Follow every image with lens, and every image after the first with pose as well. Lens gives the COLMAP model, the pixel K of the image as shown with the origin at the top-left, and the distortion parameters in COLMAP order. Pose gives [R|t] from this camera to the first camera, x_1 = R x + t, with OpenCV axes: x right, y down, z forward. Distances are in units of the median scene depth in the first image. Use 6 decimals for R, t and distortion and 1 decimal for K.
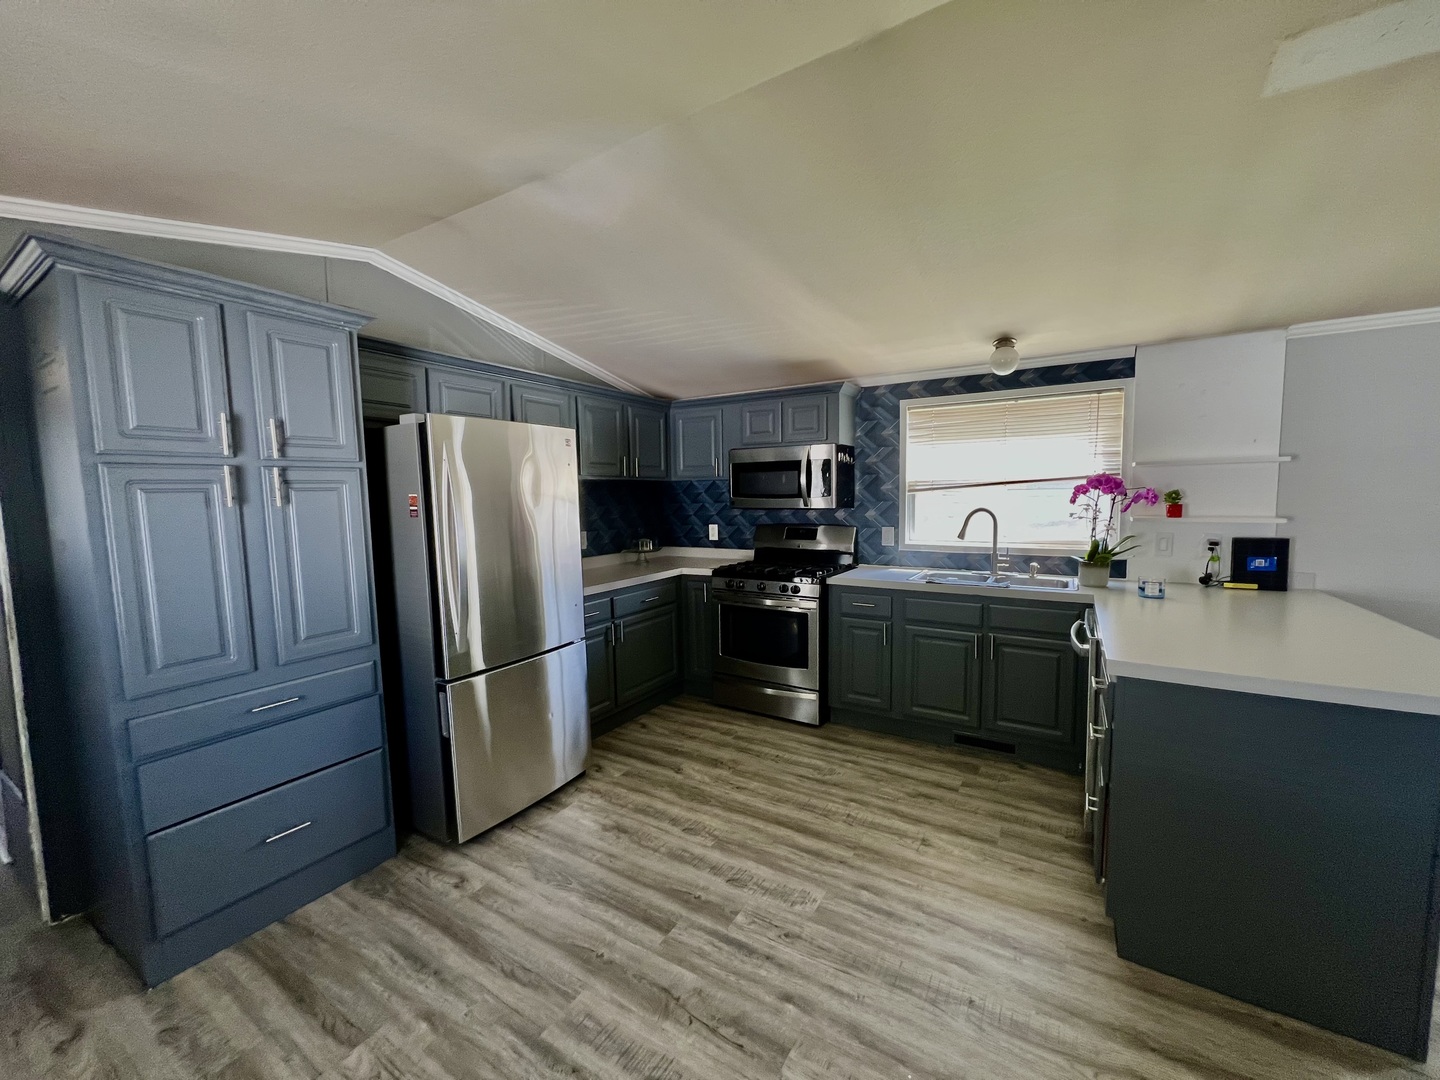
lens RADIAL K [[576.7, 0, 716.2], [0, 576.7, 539.8], [0, 0, 1]] dist [-0.002983, 0.000335]
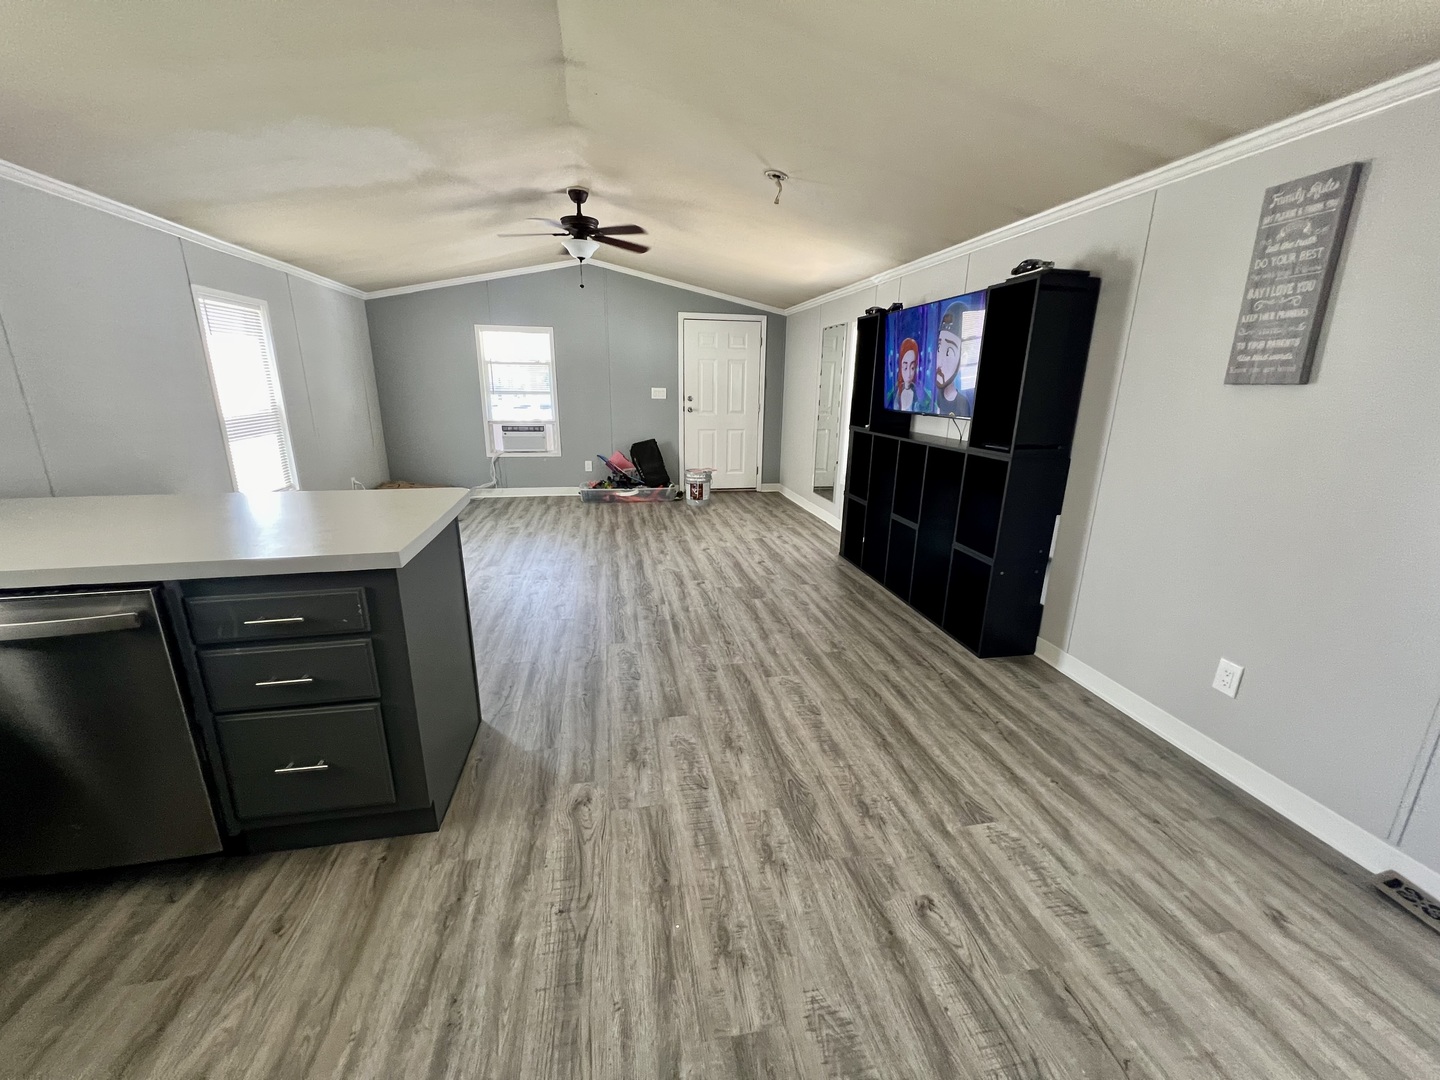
lens RADIAL K [[576.7, 0, 714.8], [0, 576.7, 538.1], [0, 0, 1]] dist [-0.002983, 0.000335]
pose [[-0.676623, -0.188137, 0.711889, -0.235093], [0.058576, 0.949990, 0.306737, -0.049617], [-0.733996, 0.249245, -0.631764, 1.020431]]
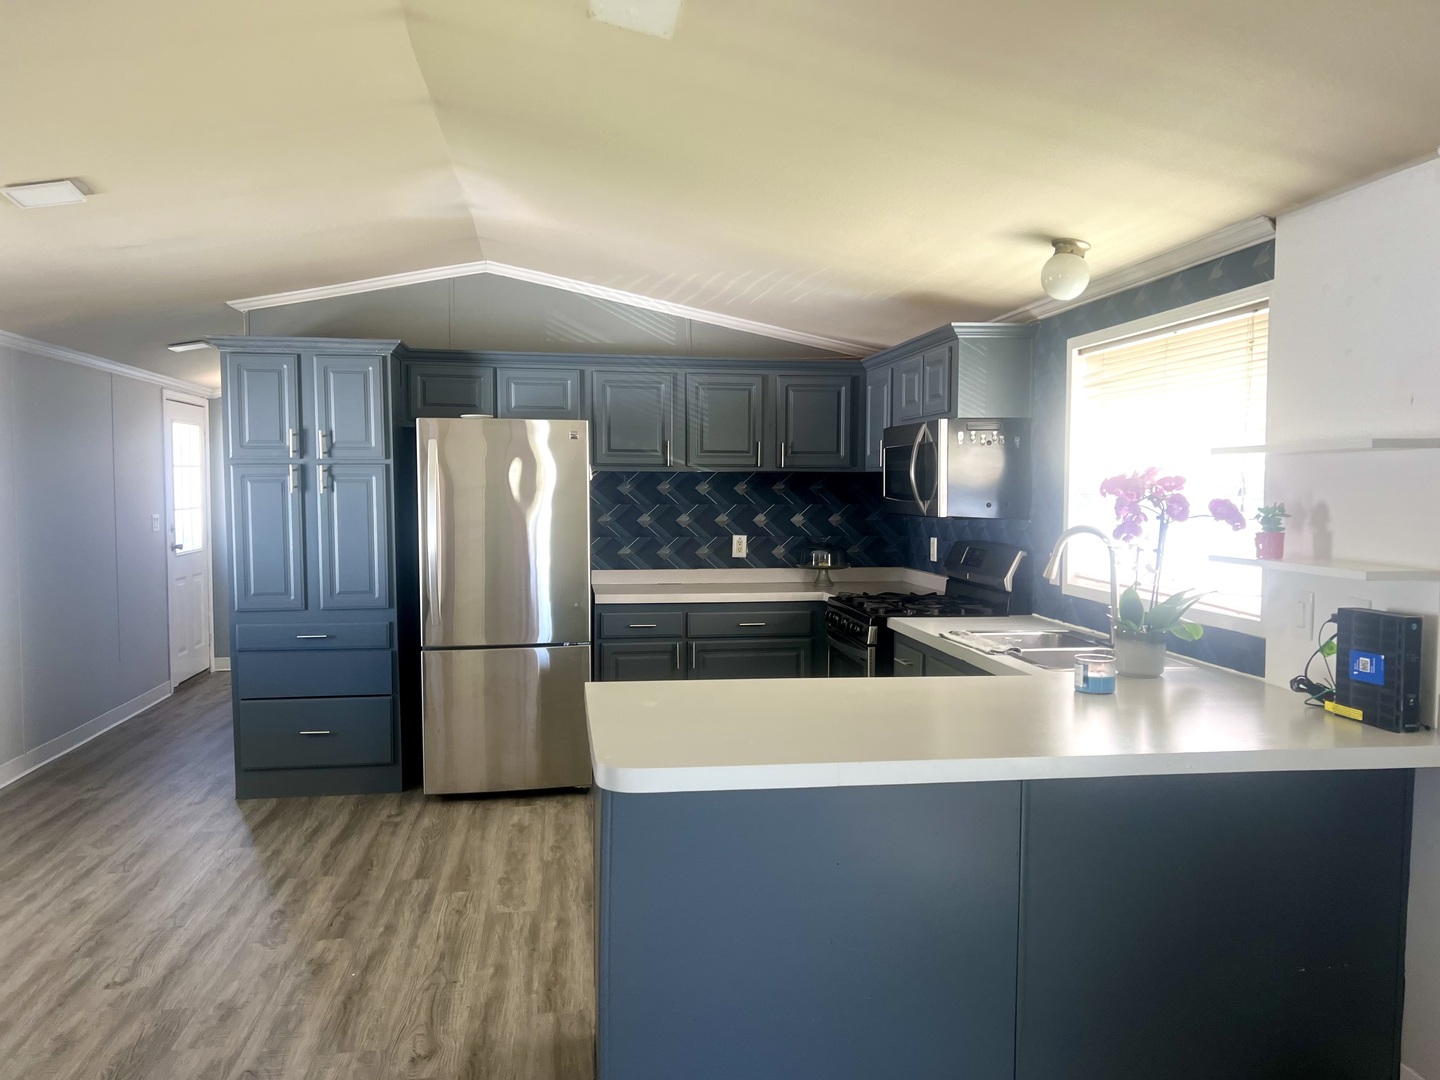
lens RADIAL K [[1065.3, 0, 723.7], [0, 1065.3, 545.1], [0, 0, 1]] dist [0.008702, -0.011084]
pose [[0.654826, 0.060524, -0.753352, 1.757893], [-0.074437, 0.997107, 0.015405, -0.043940], [0.752105, 0.045990, 0.657437, 0.047946]]
